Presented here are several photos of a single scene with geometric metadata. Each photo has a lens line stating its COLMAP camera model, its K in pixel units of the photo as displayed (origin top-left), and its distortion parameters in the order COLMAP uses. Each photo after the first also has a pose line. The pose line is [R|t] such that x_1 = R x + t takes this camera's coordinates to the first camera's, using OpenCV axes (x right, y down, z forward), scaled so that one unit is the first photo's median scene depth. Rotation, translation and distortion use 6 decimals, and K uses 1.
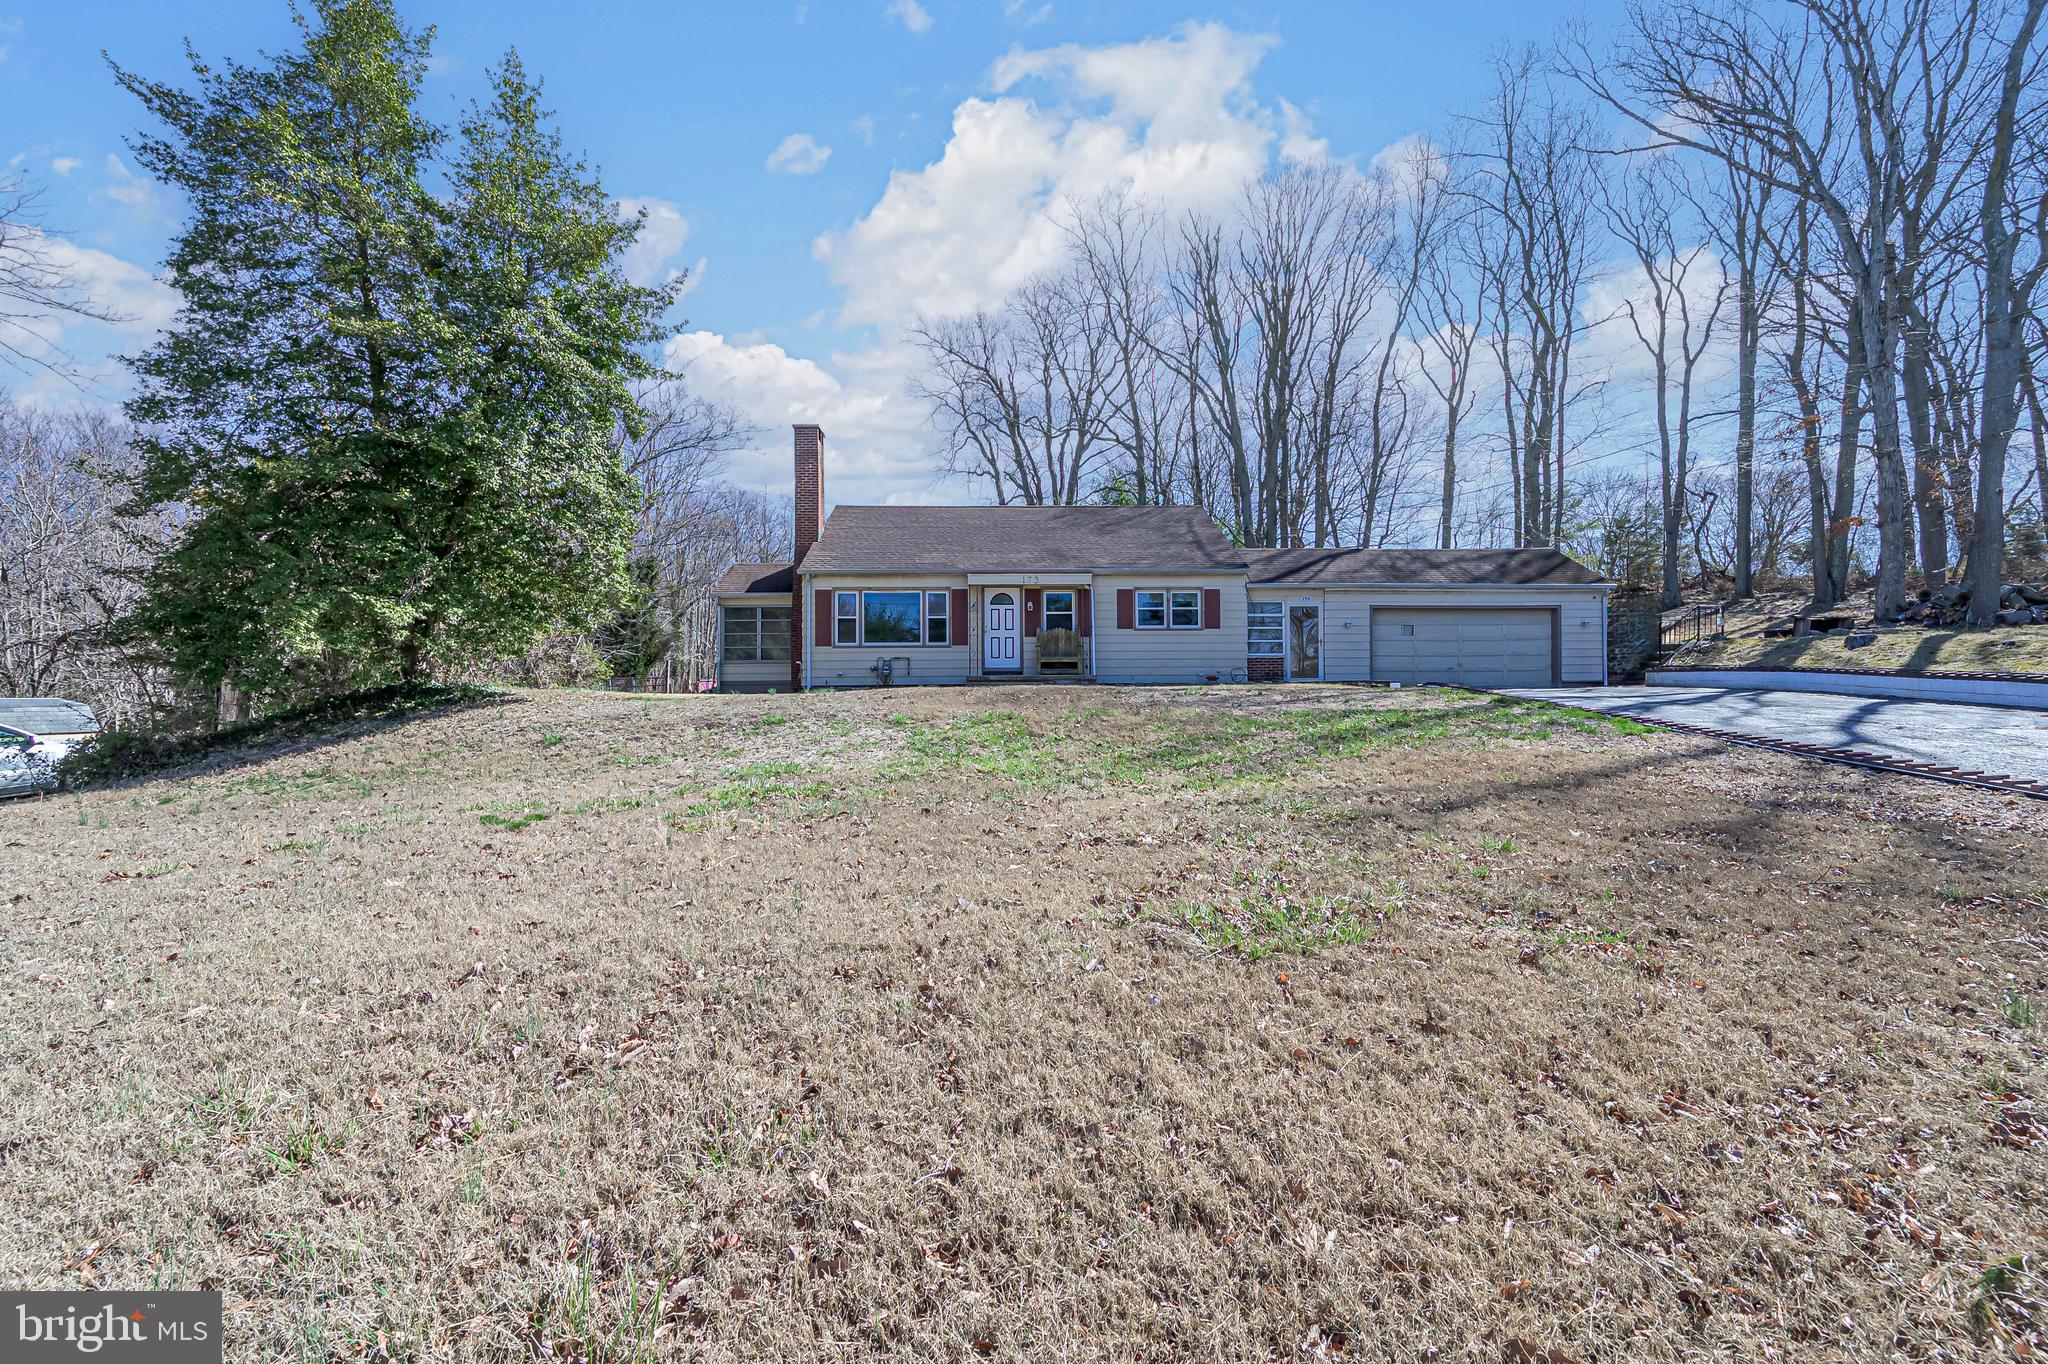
lens RADIAL K [[809.2, 0, 1021.5], [0, 809.2, 696.7], [0, 0, 1]] dist [-0.000476, -0.000515]
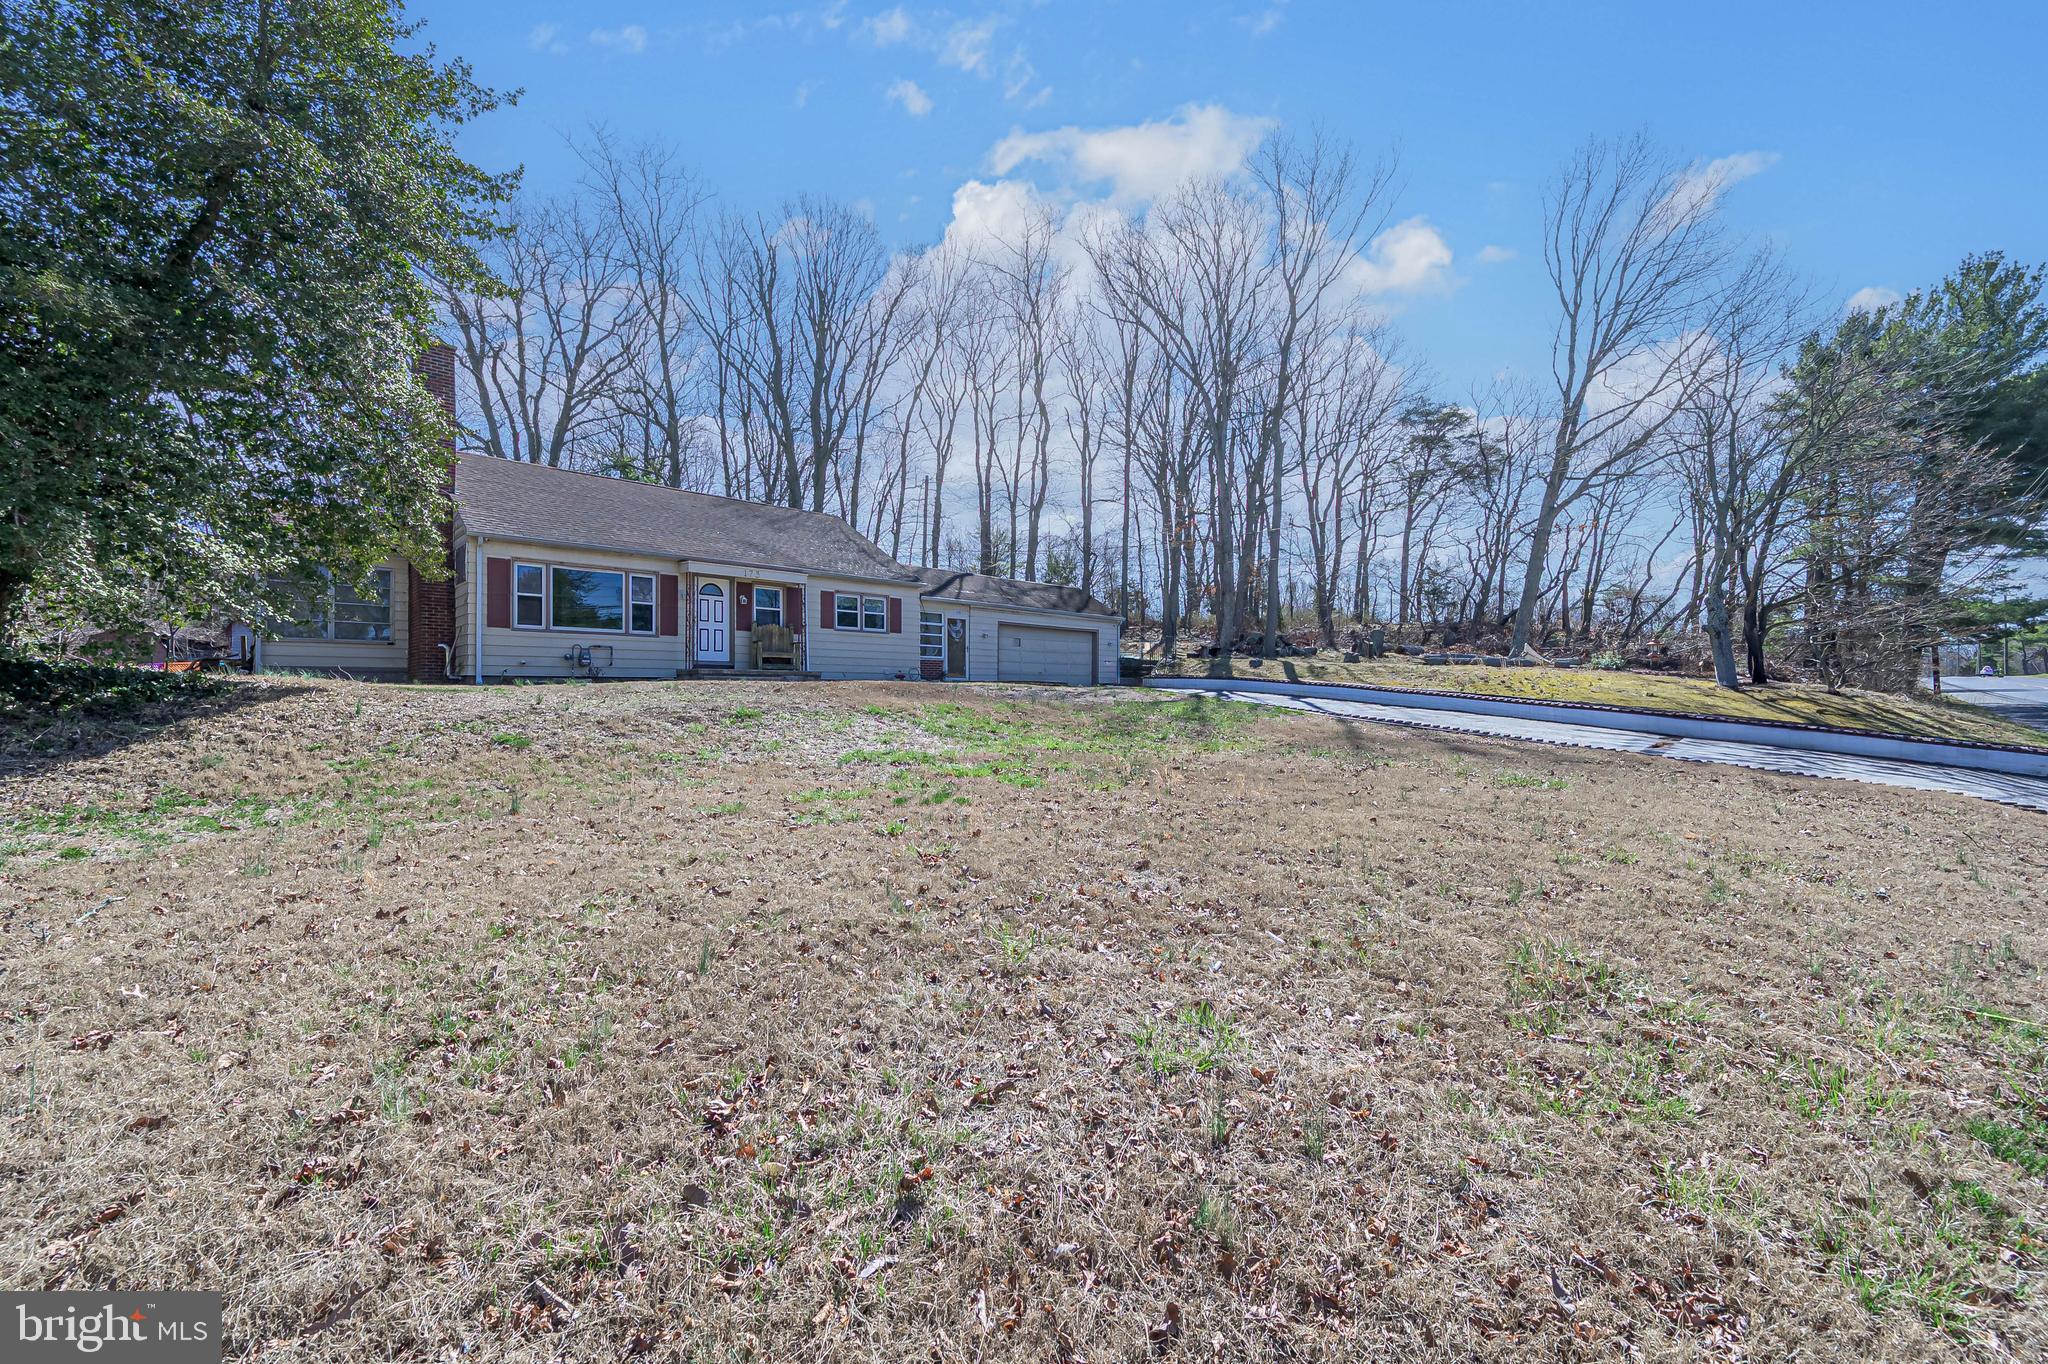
lens RADIAL K [[809.2, 0, 1025.2], [0, 809.2, 690.2], [0, 0, 1]] dist [-0.000476, -0.000515]
pose [[0.732001, 0.007938, 0.681258, -0.404396], [-0.007899, 0.999964, -0.003165, -0.001587], [-0.681258, -0.003065, 0.732037, 0.047989]]
